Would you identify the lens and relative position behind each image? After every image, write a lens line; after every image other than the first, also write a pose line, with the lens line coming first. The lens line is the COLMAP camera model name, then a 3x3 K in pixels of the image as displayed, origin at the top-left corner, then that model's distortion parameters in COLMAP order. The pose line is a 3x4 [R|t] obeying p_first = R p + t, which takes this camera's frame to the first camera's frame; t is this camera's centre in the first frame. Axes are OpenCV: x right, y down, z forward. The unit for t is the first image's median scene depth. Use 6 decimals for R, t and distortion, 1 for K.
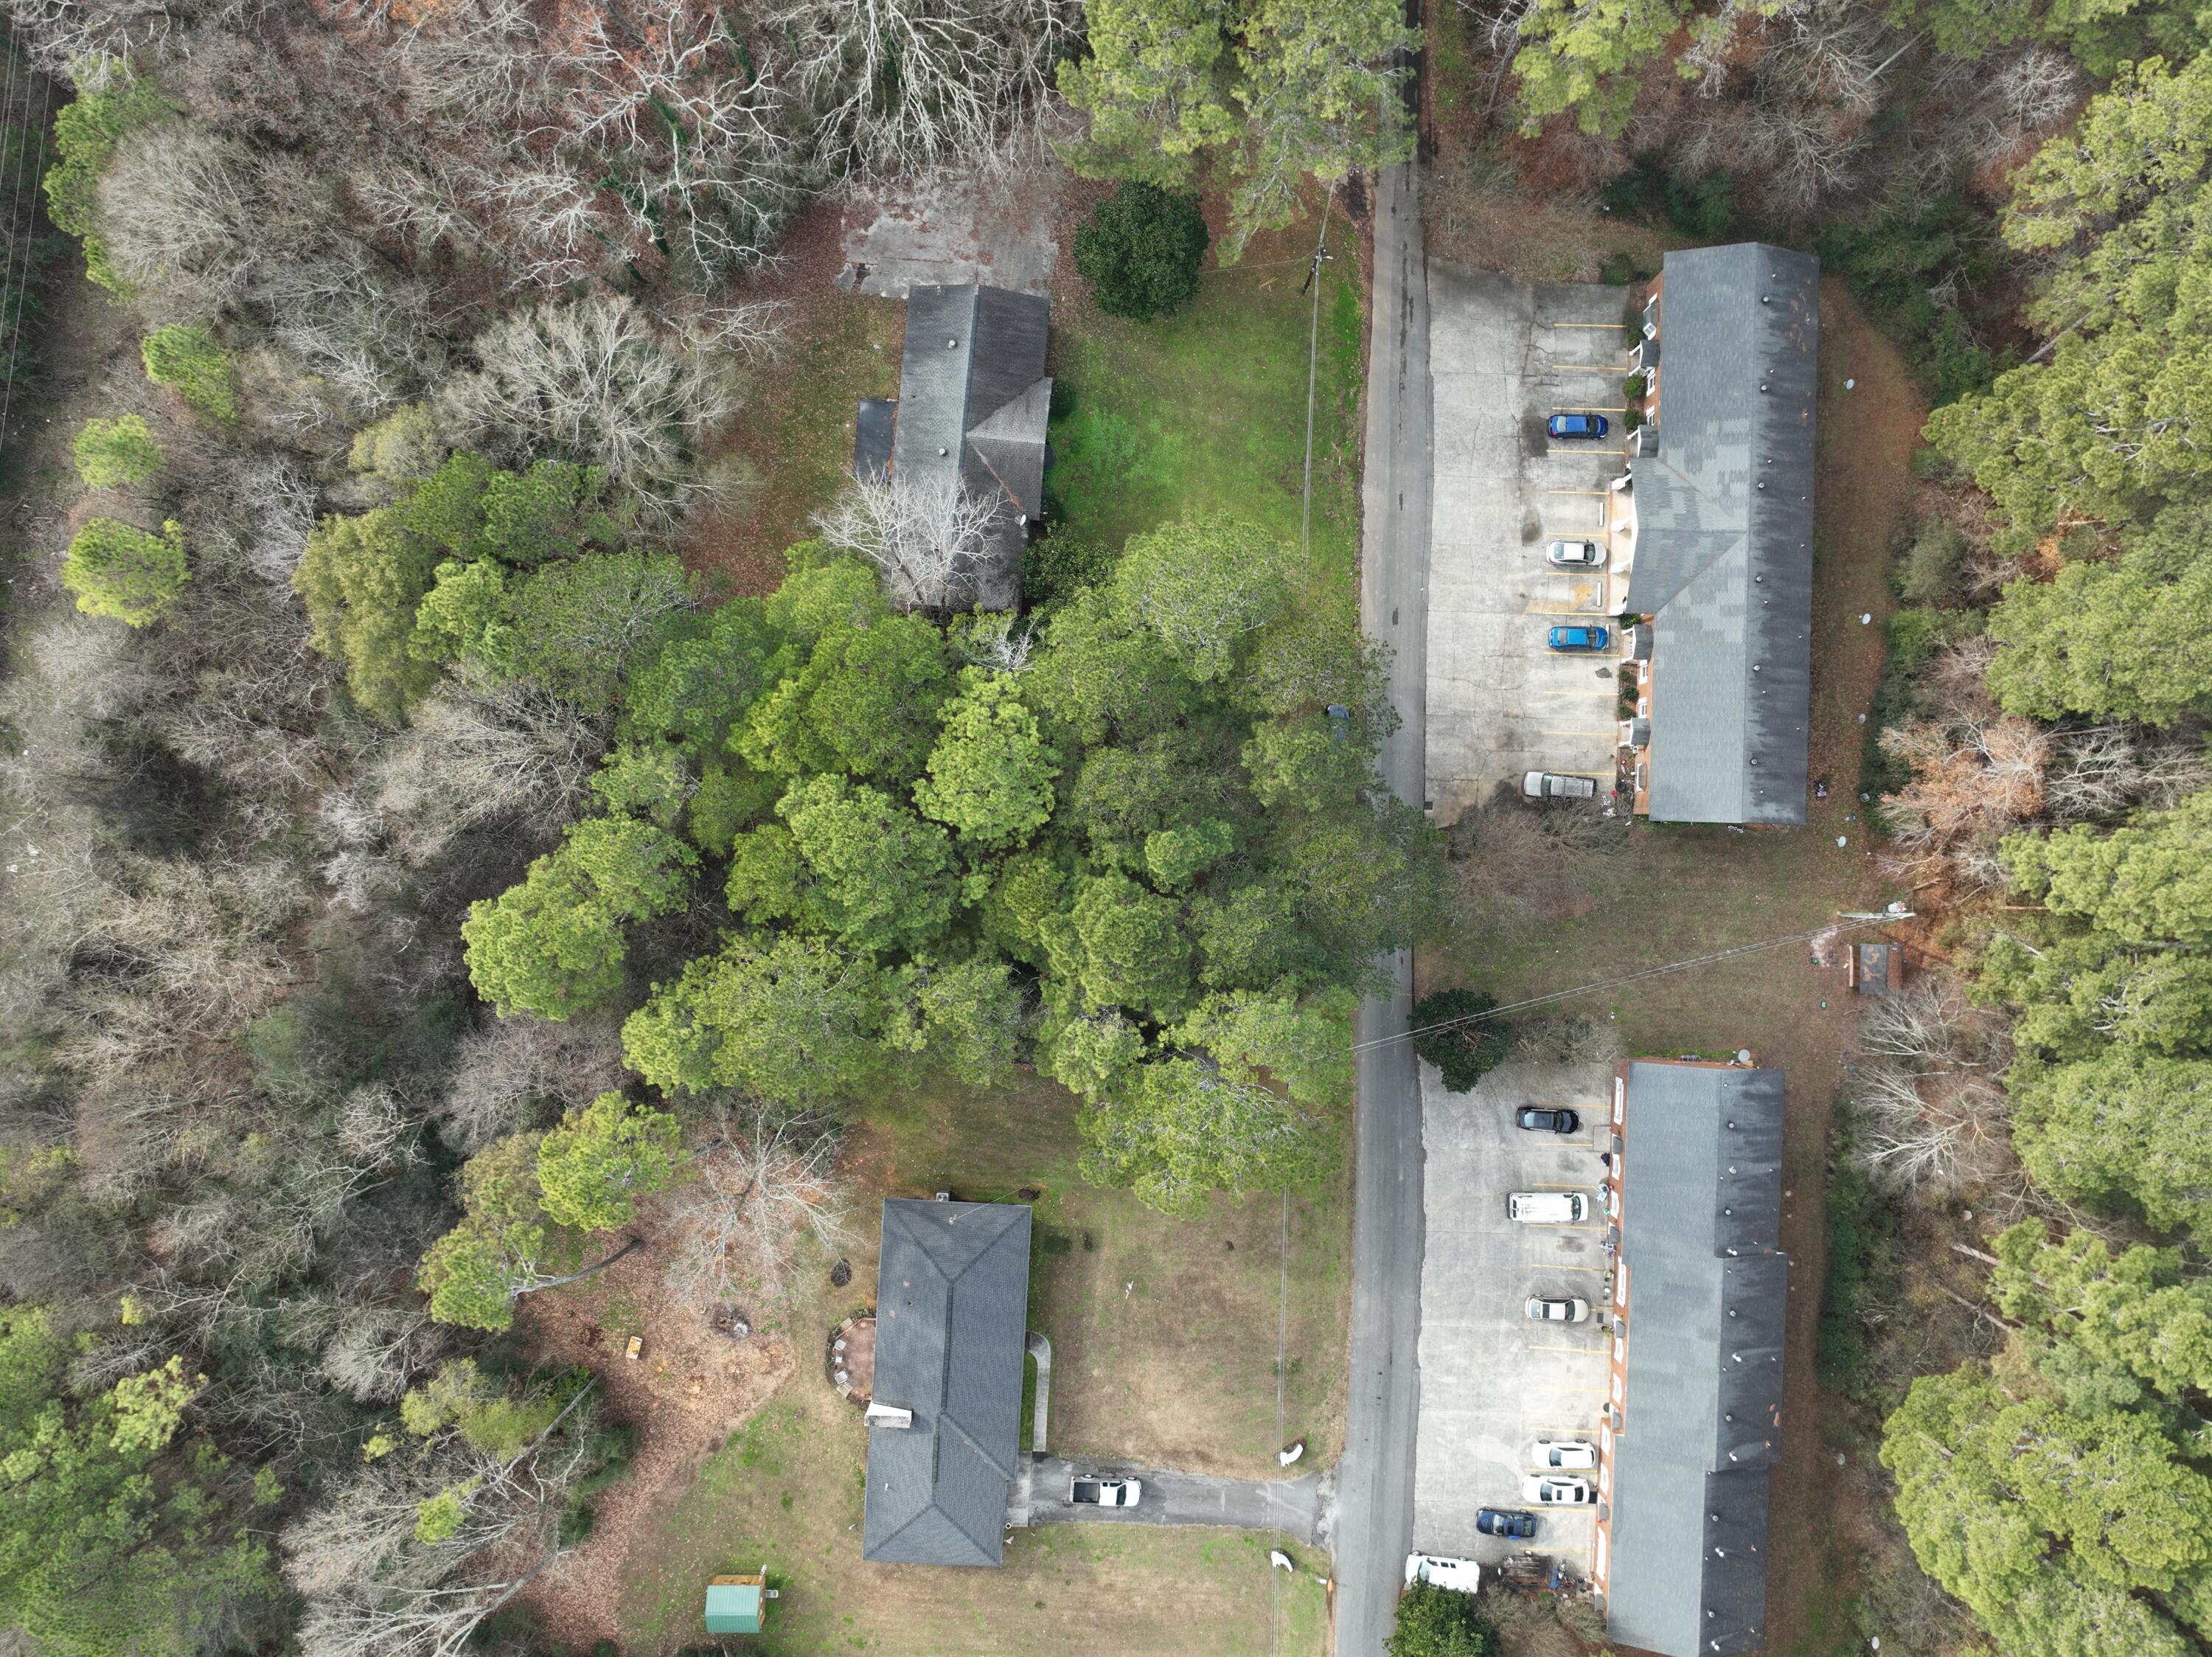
lens RADIAL K [[1553.0, 0, 1107.0], [0, 1553.0, 828.2], [0, 0, 1]] dist [-0.004452, 0.013250]
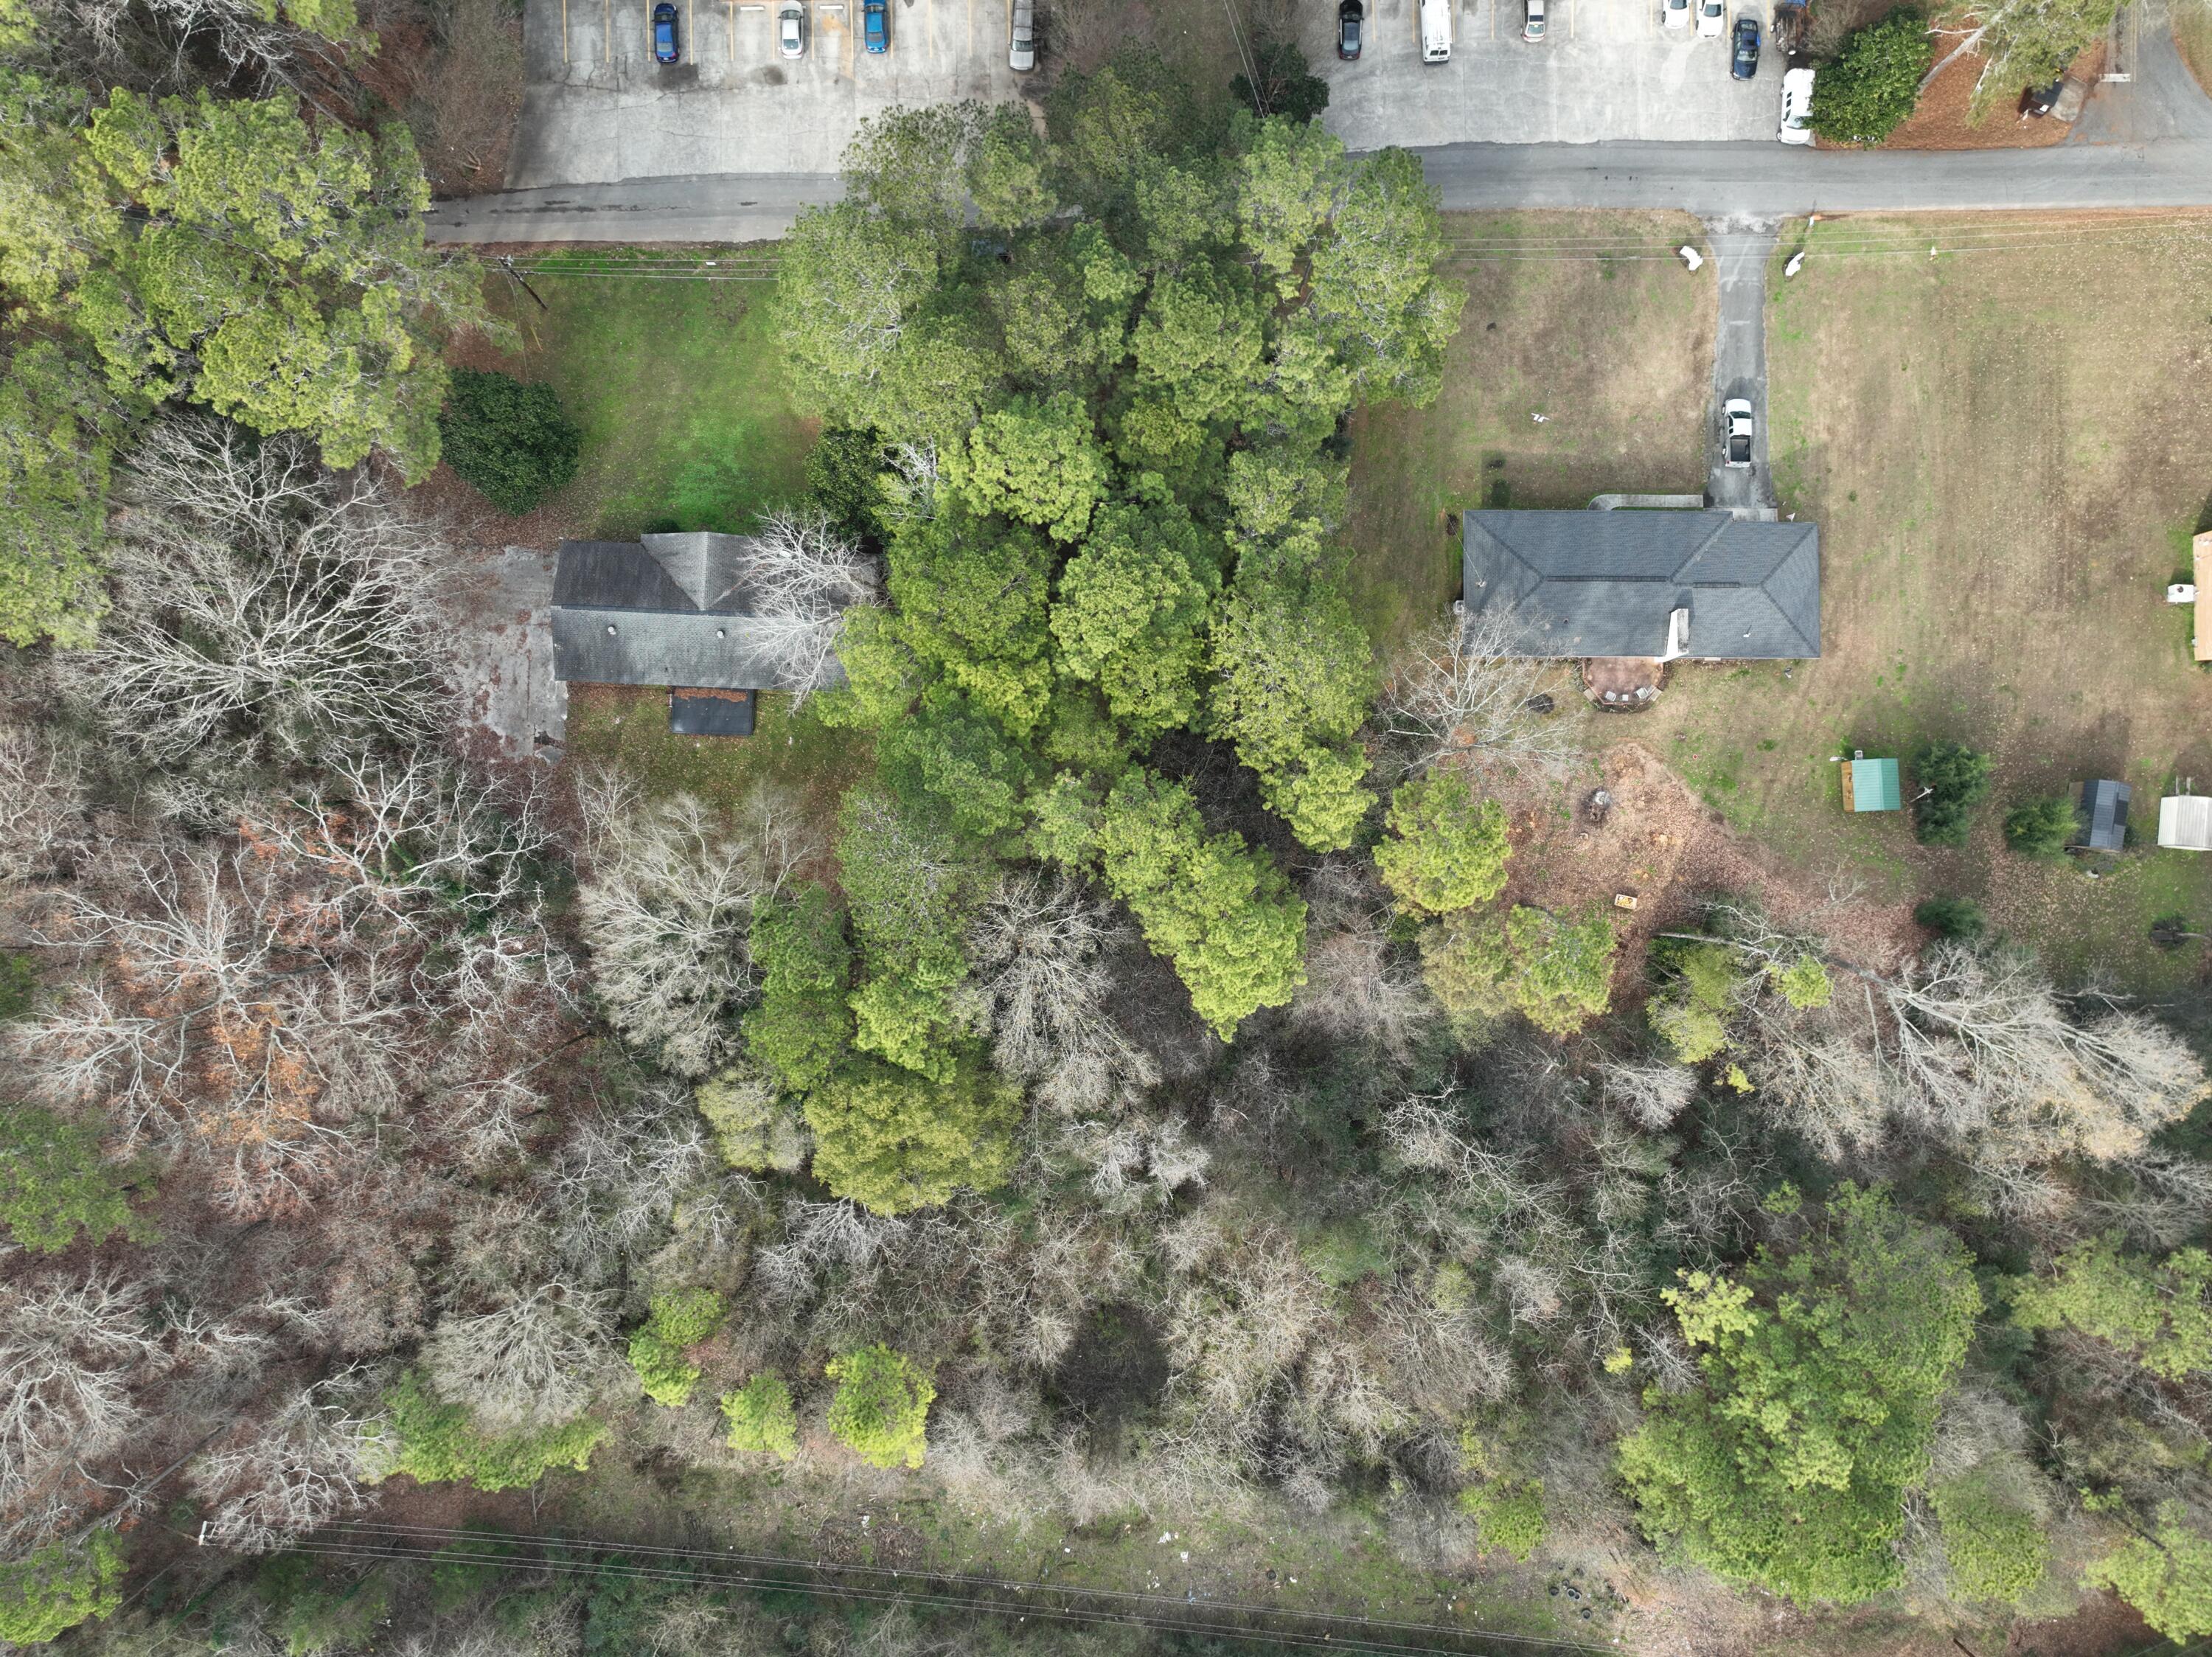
lens RADIAL K [[1553.0, 0, 1106.7], [0, 1553.0, 830.0], [0, 0, 1]] dist [-0.004452, 0.013250]
pose [[-0.051662, -0.998343, 0.025328, -0.266851], [0.998504, -0.051182, 0.019242, -0.019008], [-0.017914, 0.026284, 0.999494, -0.002644]]
